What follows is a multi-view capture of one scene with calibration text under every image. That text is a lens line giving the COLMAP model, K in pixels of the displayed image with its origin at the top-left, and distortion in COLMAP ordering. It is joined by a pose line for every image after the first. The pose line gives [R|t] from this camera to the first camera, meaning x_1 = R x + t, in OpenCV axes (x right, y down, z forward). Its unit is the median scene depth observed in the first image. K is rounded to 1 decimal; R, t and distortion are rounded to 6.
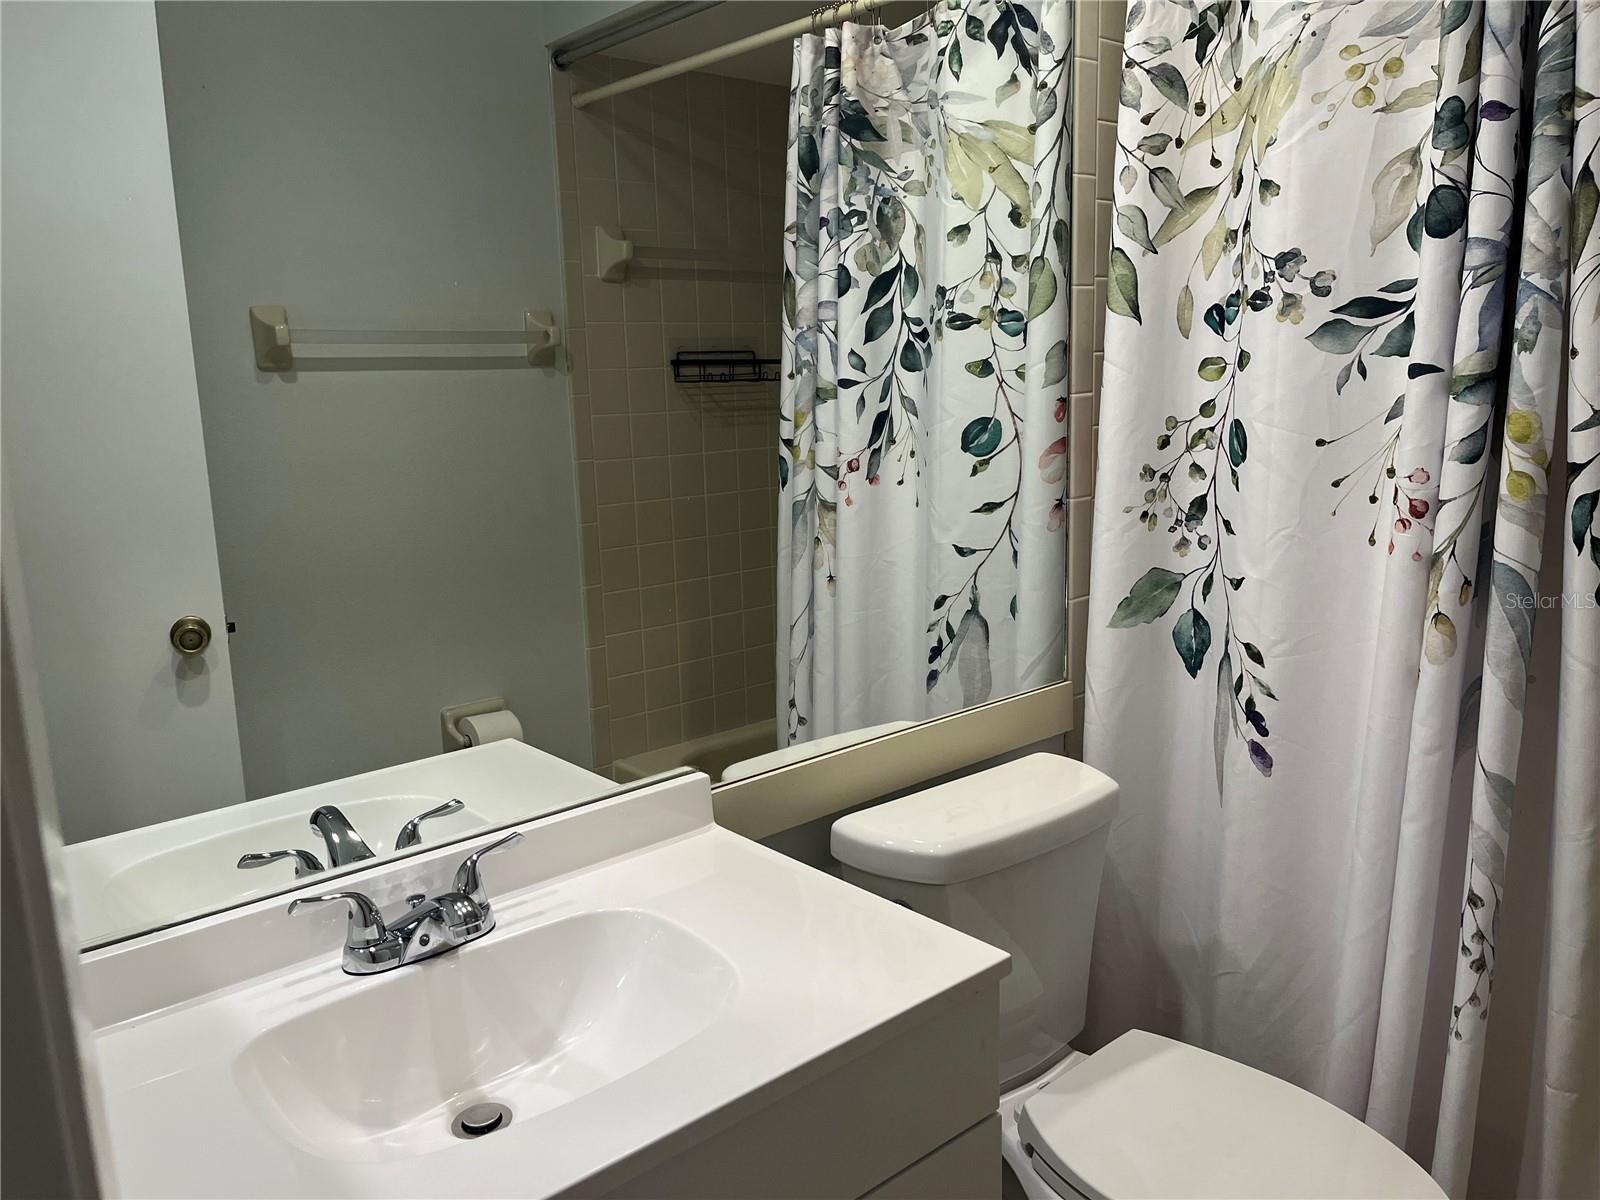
lens RADIAL K [[1203.0, 0, 798.5], [0, 1203.0, 597.6], [0, 0, 1]] dist [0.069384, -0.092304]
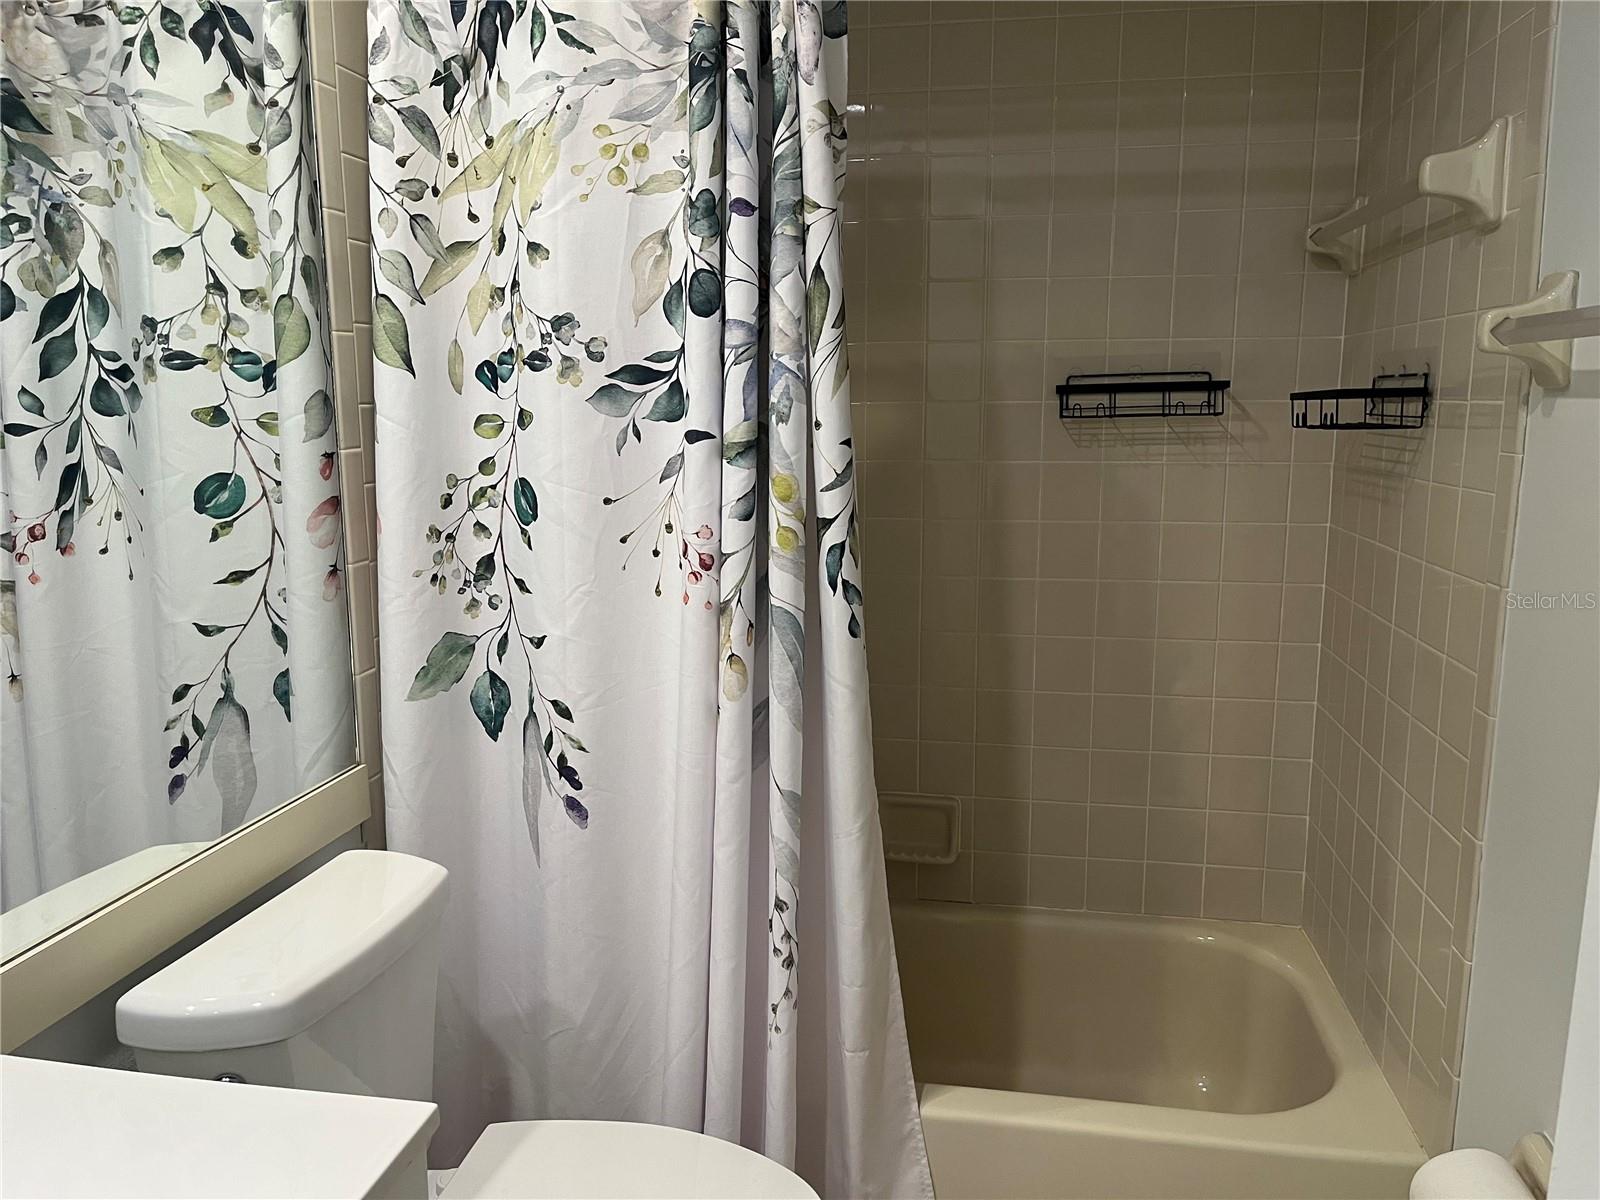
lens RADIAL K [[1203.0, 0, 812.2], [0, 1203.0, 608.4], [0, 0, 1]] dist [0.069384, -0.092304]
pose [[0.773206, -0.077709, 0.629376, -0.087821], [0.092295, 0.995686, 0.009550, -0.027834], [-0.627403, 0.050704, 0.777042, 0.084175]]
